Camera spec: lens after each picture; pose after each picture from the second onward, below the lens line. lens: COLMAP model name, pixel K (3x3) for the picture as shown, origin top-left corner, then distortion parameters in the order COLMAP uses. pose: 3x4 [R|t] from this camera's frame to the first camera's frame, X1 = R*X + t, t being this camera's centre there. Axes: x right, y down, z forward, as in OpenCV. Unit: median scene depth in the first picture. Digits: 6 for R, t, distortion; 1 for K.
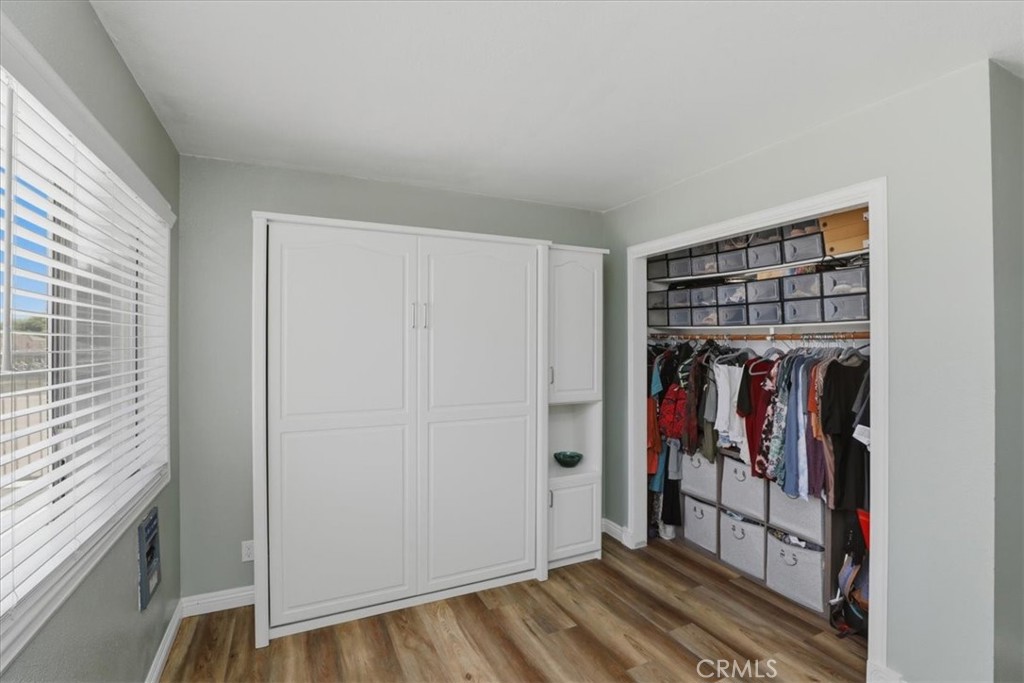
lens RADIAL K [[481.3, 0, 507.4], [0, 481.3, 342.1], [0, 0, 1]] dist [0.000347, 0.000088]
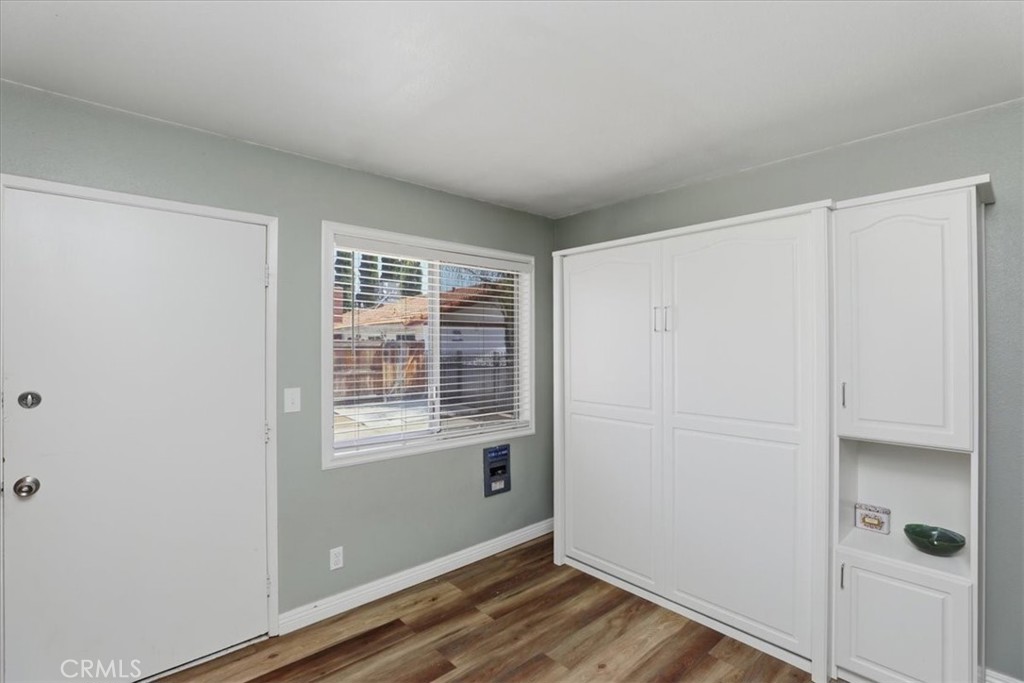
lens RADIAL K [[481.3, 0, 507.4], [0, 481.3, 342.1], [0, 0, 1]] dist [0.000347, 0.000088]
pose [[0.302619, -0.004513, -0.953101, 0.721448], [-0.001382, 0.999986, -0.005174, 0.000273], [0.953111, 0.002883, 0.302608, 0.413827]]
